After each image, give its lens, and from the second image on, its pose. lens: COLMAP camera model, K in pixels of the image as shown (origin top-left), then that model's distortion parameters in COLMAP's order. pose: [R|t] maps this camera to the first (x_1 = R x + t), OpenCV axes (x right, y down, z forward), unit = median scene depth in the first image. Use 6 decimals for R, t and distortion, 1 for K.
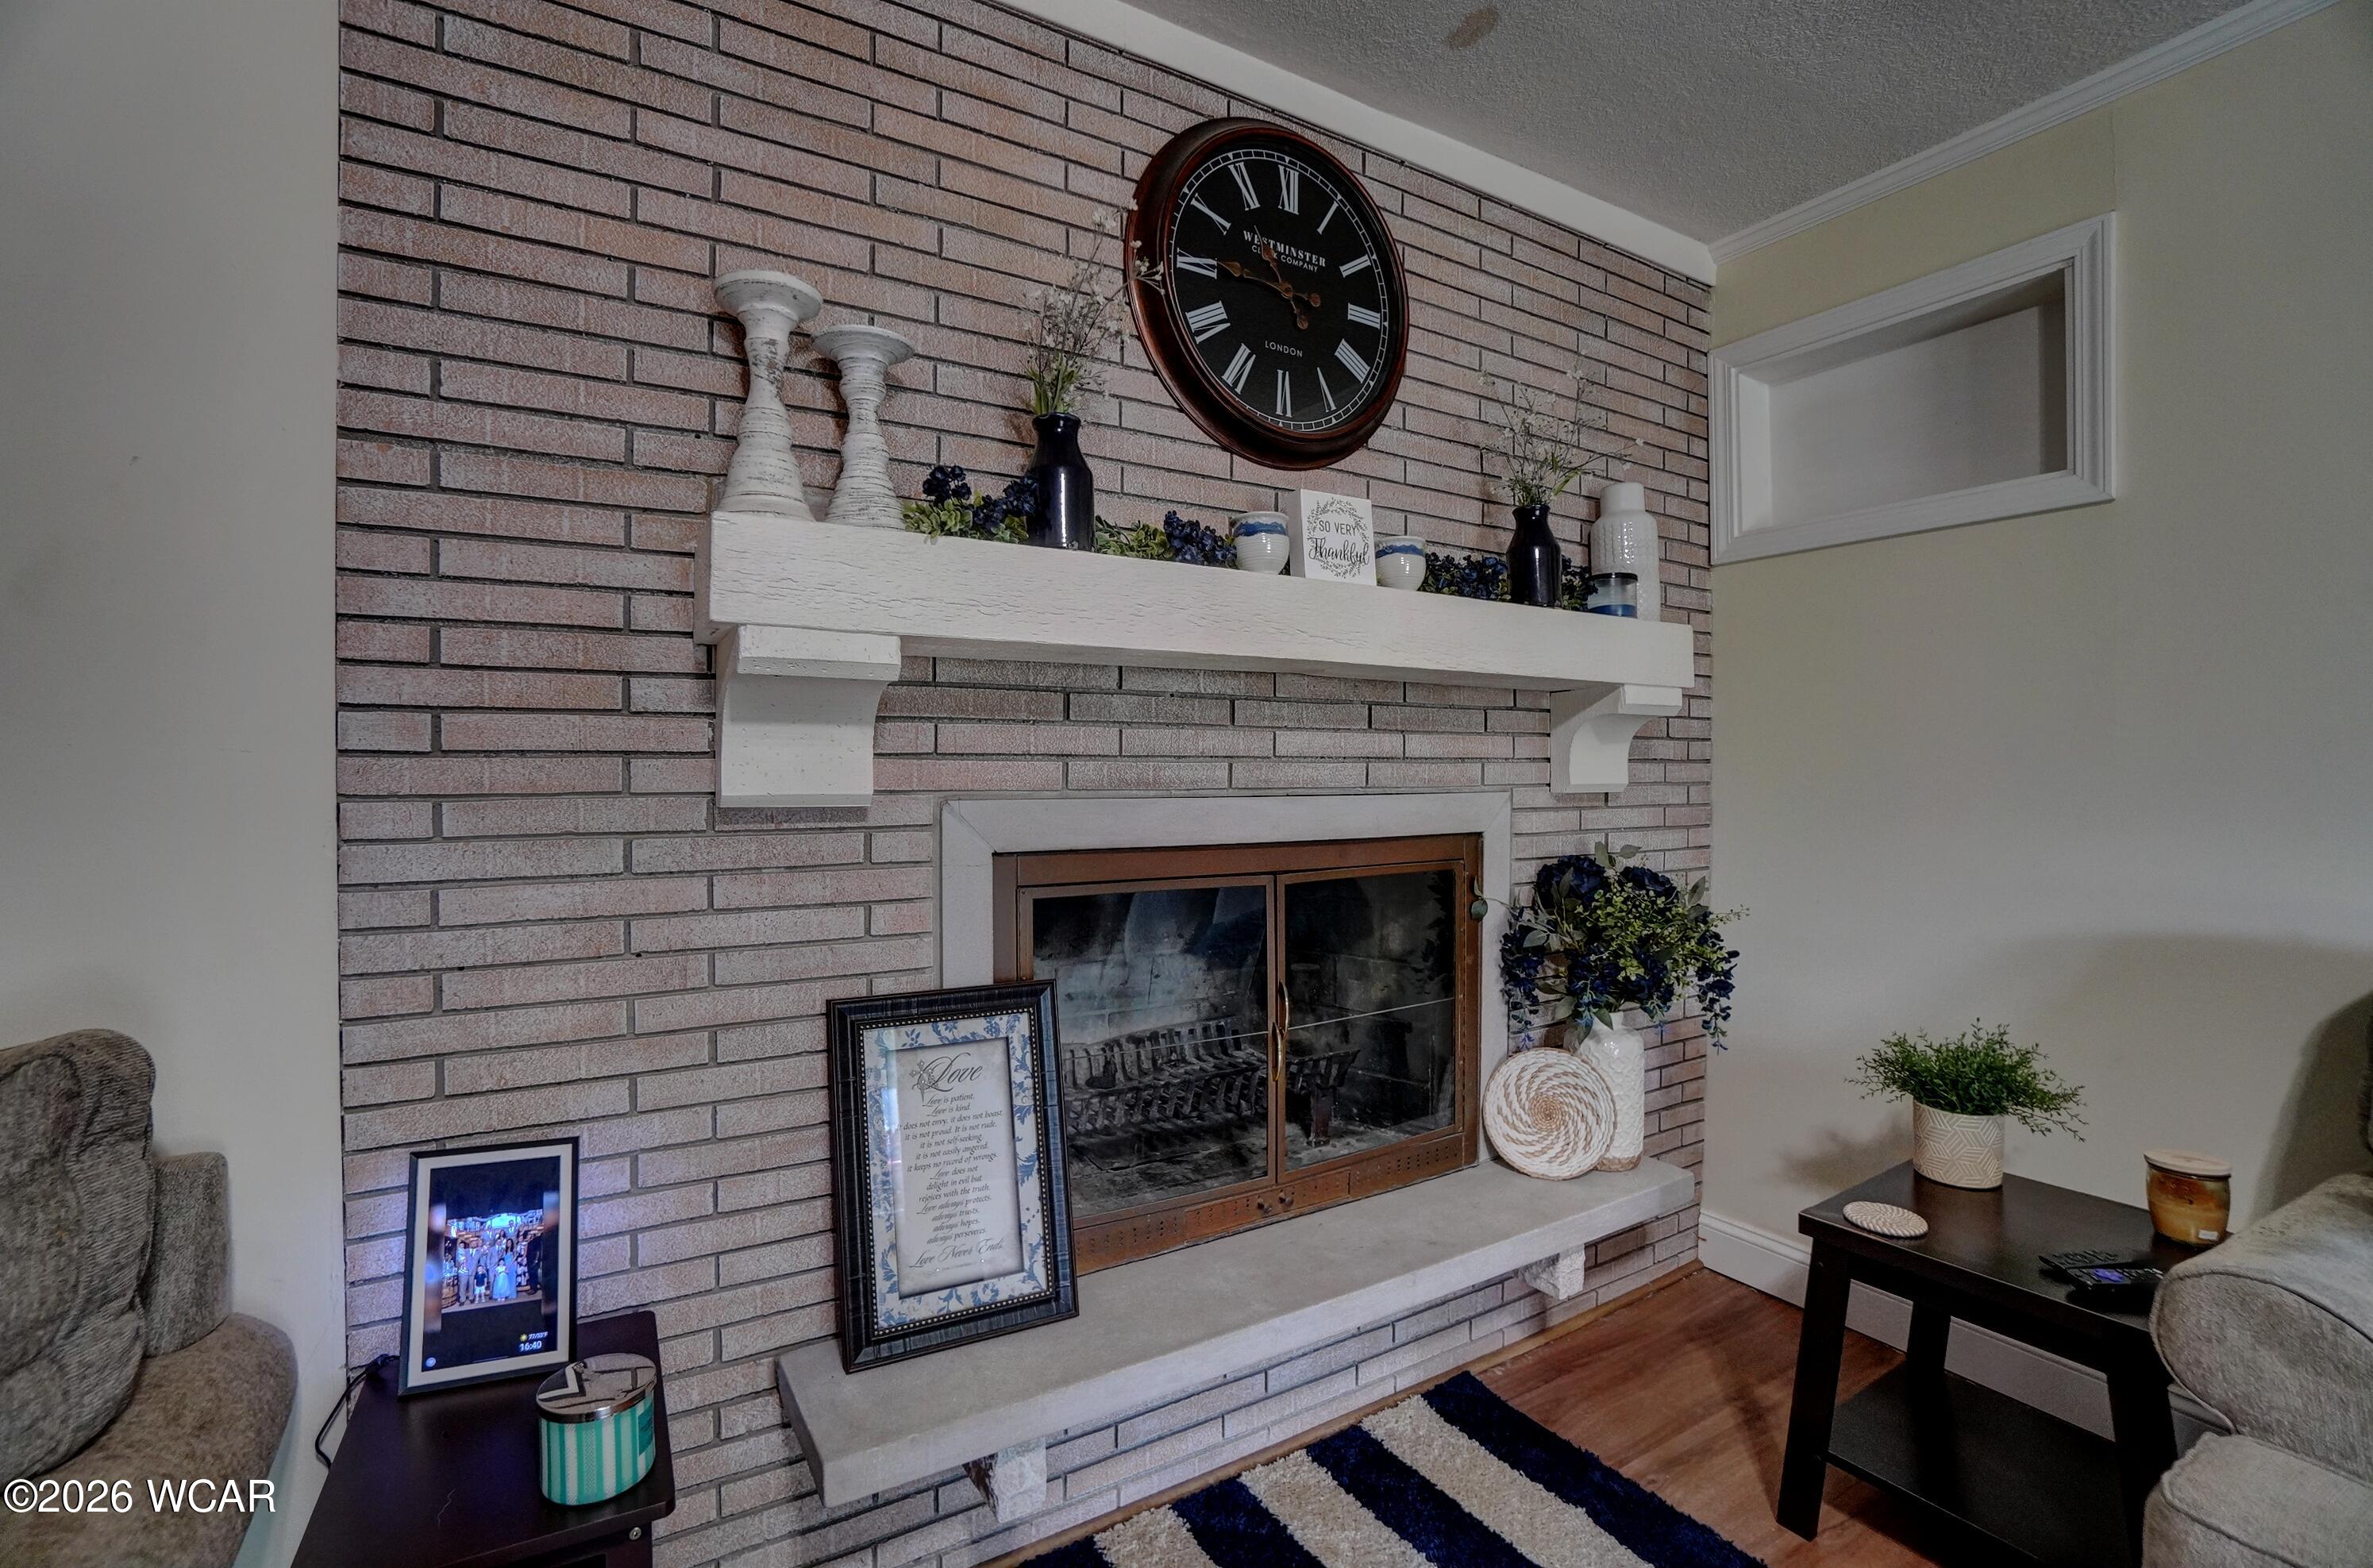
lens RADIAL K [[1047.9, 0, 1163.4], [0, 1047.9, 780.1], [0, 0, 1]] dist [-0.061852, 0.021924]
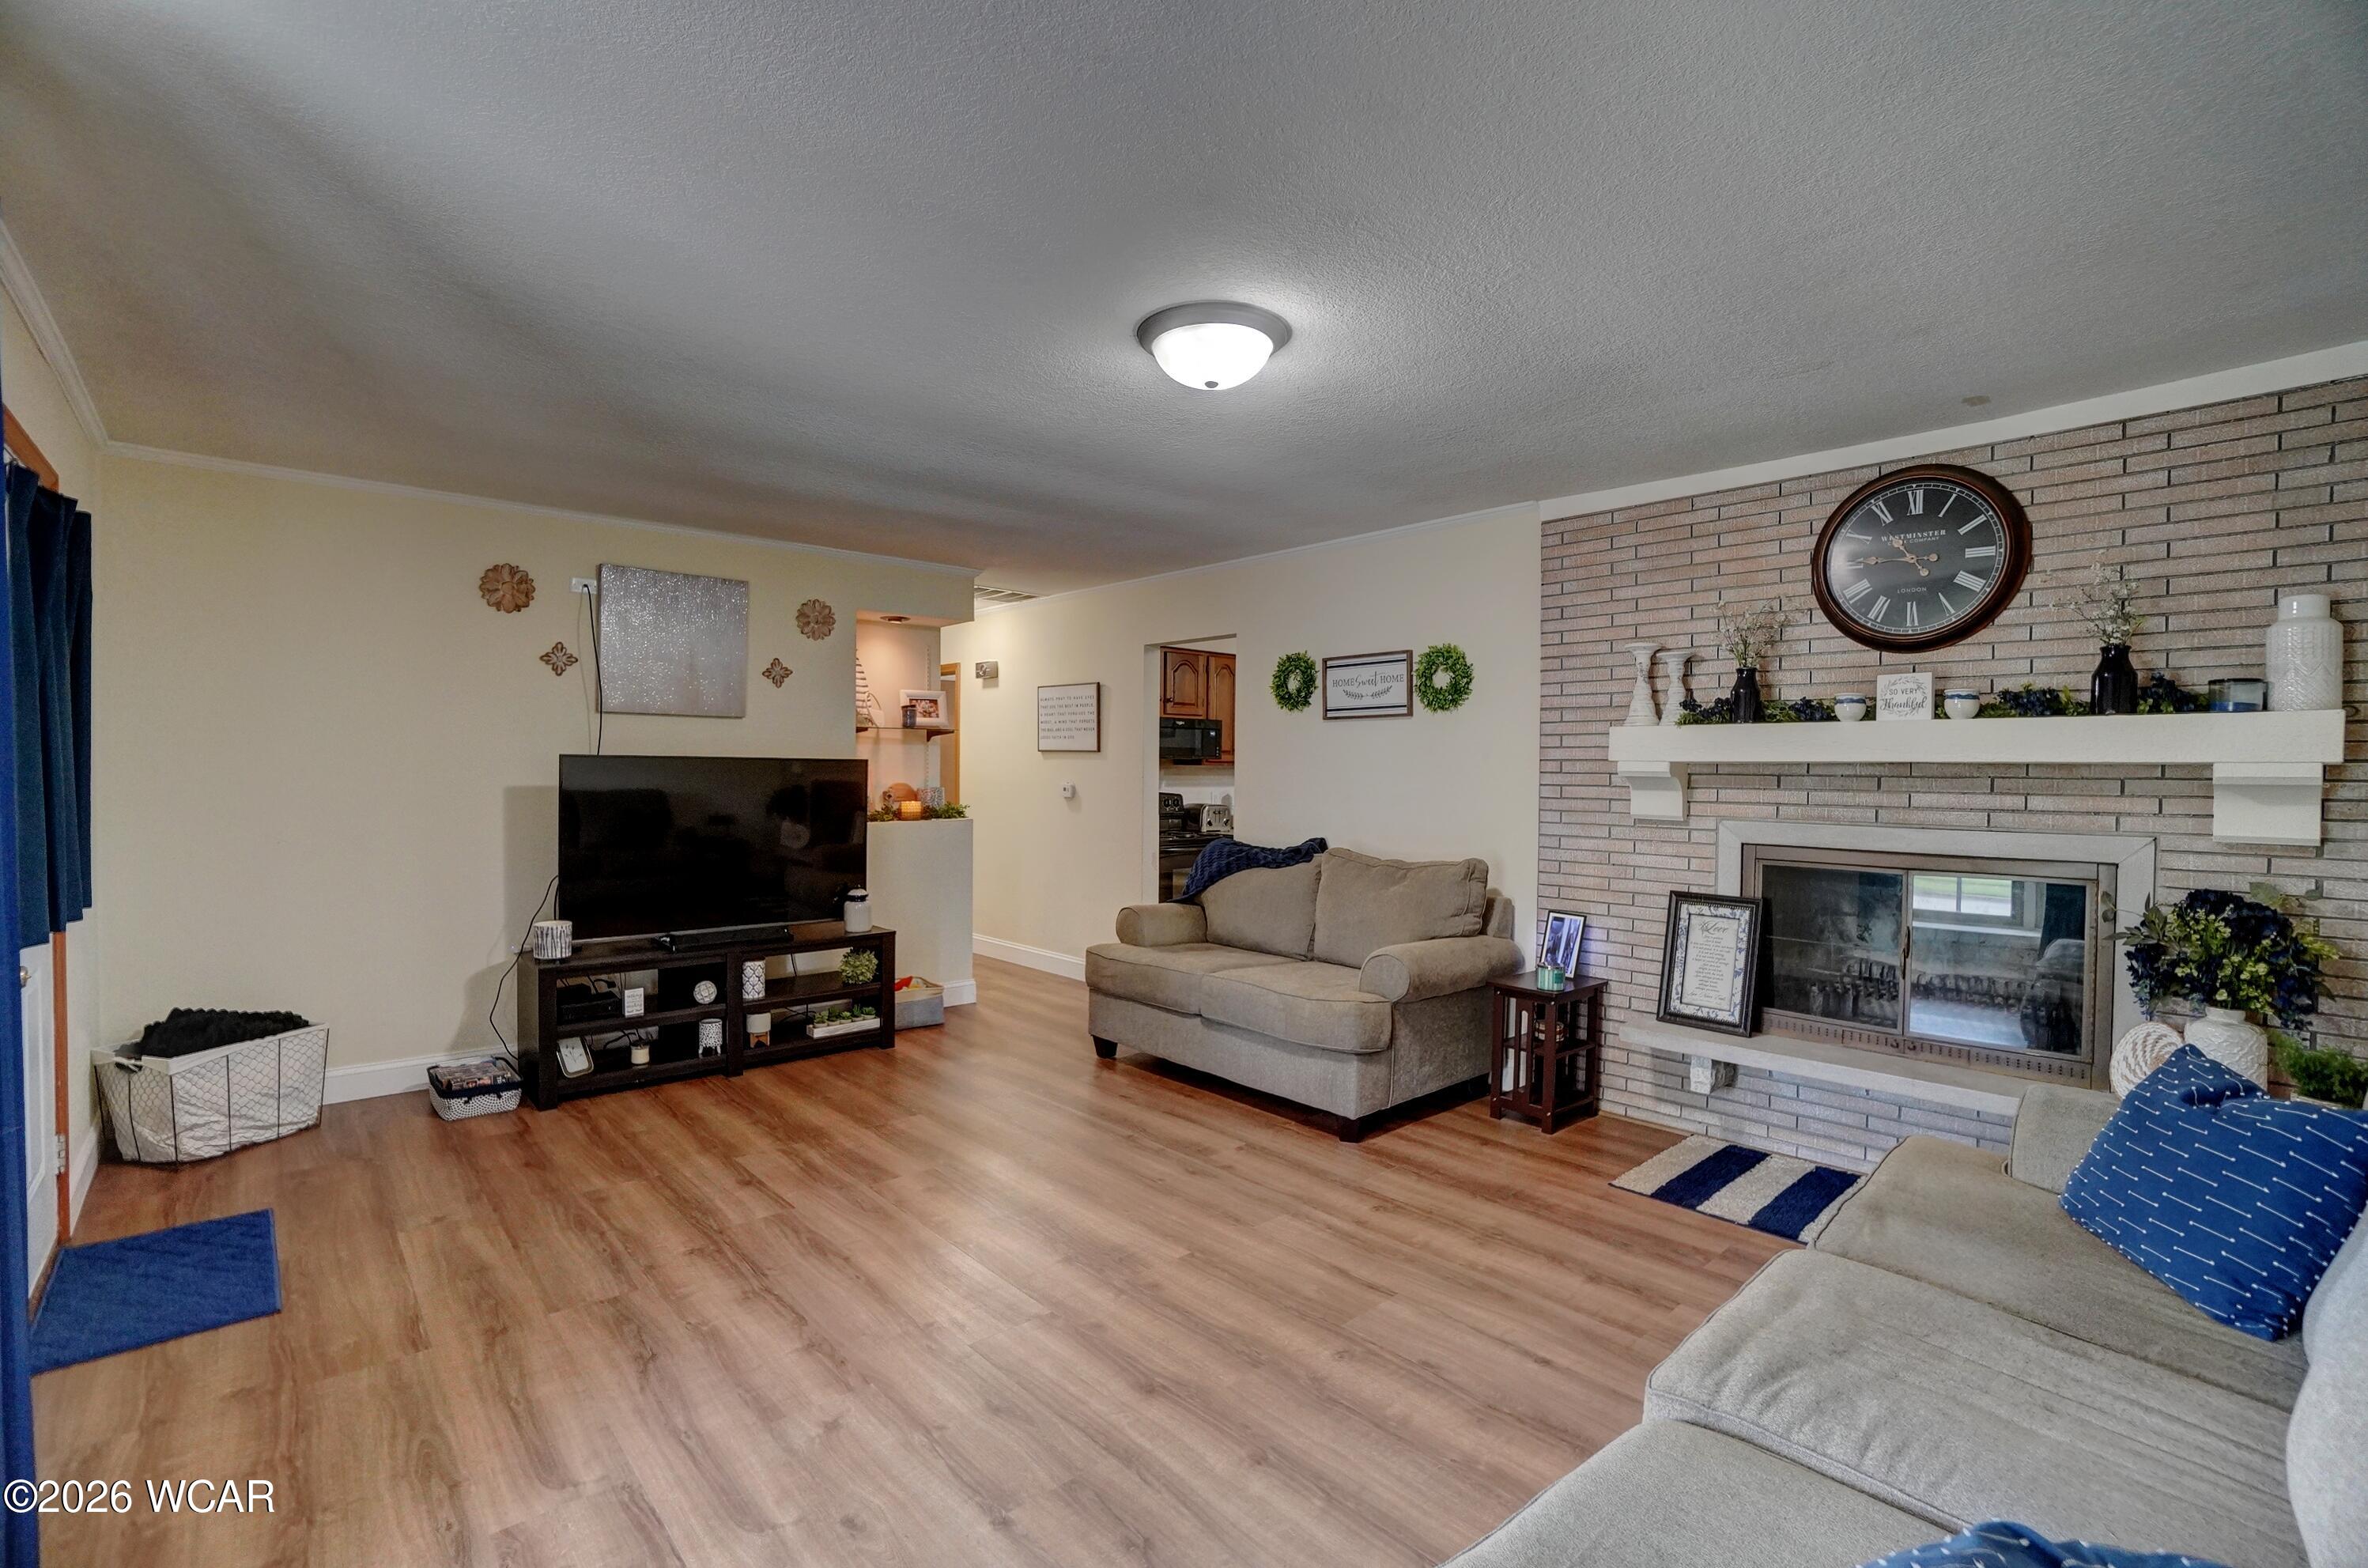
lens RADIAL K [[1034.8, 0, 1188.5], [0, 1034.8, 776.2], [0, 0, 1]] dist [-0.060846, 0.020732]
pose [[0.228963, 0.010126, -0.973383, 1.731147], [-0.019692, 0.999789, 0.005769, -0.069210], [0.973236, 0.017847, 0.229114, -0.744485]]
